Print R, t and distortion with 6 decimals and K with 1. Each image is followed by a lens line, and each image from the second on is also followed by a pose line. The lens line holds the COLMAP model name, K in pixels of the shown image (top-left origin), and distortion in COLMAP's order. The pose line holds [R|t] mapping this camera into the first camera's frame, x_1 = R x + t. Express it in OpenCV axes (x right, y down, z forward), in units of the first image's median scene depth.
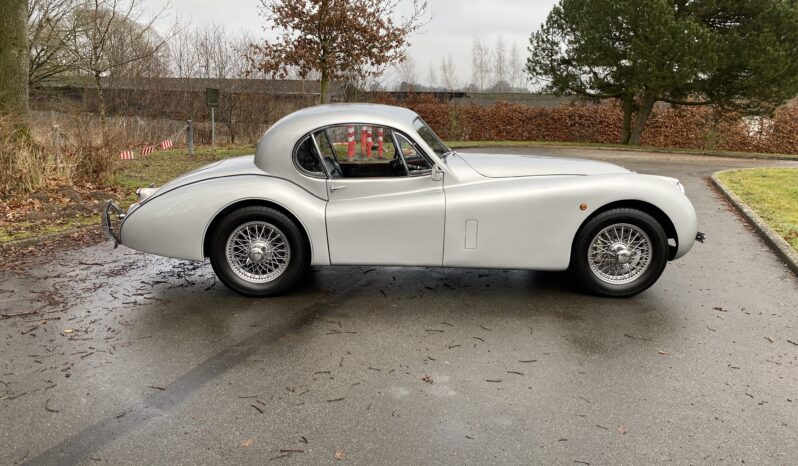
lens RADIAL K [[623.3, 0, 377.2], [0, 623.3, 232.4], [0, 0, 1]] dist [0.000638, -0.007362]
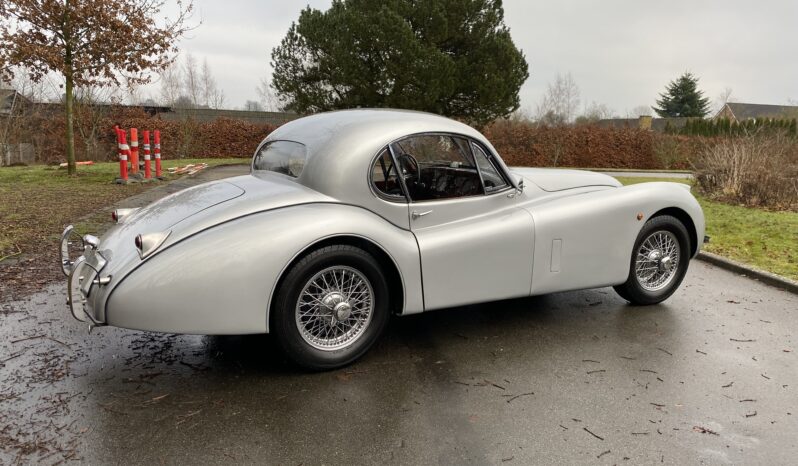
lens RADIAL K [[621.6, 0, 399.0], [0, 621.6, 233.0], [0, 0, 1]] dist [0.011651, -0.012546]
pose [[0.858271, -0.076441, 0.507471, -0.140626], [0.090060, 0.995934, -0.002297, -0.013390], [-0.505232, 0.047674, 0.861666, 0.094337]]
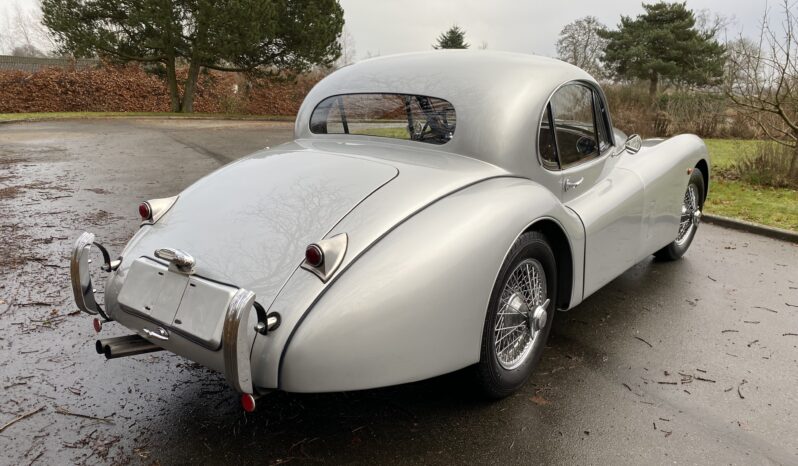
lens RADIAL K [[621.6, 0, 399.0], [0, 621.6, 233.0], [0, 0, 1]] dist [0.011651, -0.012546]
pose [[0.613917, -0.177979, 0.769044, -0.194363], [0.139166, 0.983393, 0.116492, -0.034301], [-0.777006, 0.035509, 0.628491, 0.209213]]
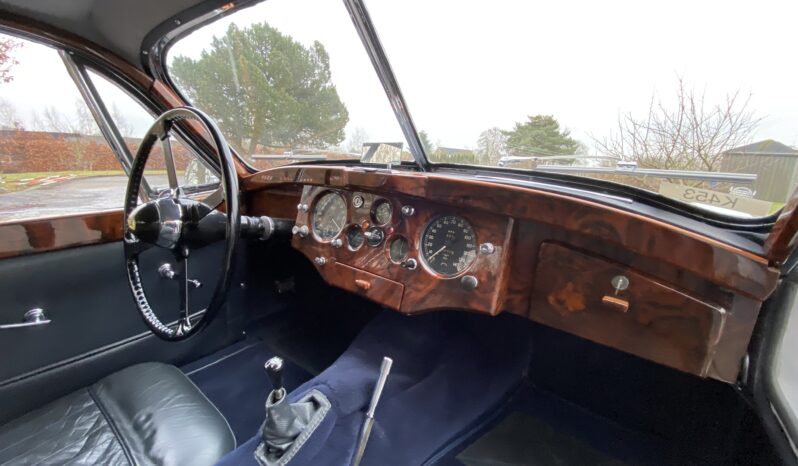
lens RADIAL K [[324.9, 0, 397.8], [0, 324.9, 235.1], [0, 0, 1]] dist [0.015534, -0.018330]
pose [[0.607831, -0.157212, 0.778348, -0.008426], [0.123347, 0.987001, 0.103032, -0.036848], [-0.784428, 0.033381, 0.619321, 0.297057]]
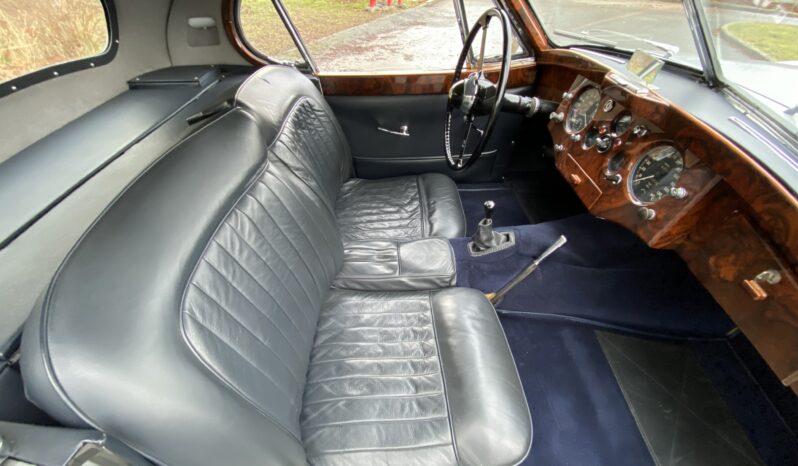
lens RADIAL K [[324.9, 0, 397.8], [0, 324.9, 235.1], [0, 0, 1]] dist [0.015534, -0.018330]
pose [[0.999844, -0.017640, 0.001139, -0.008324], [0.014826, 0.871972, 0.489332, -0.043883], [-0.009625, -0.489238, 0.872097, 0.279733]]
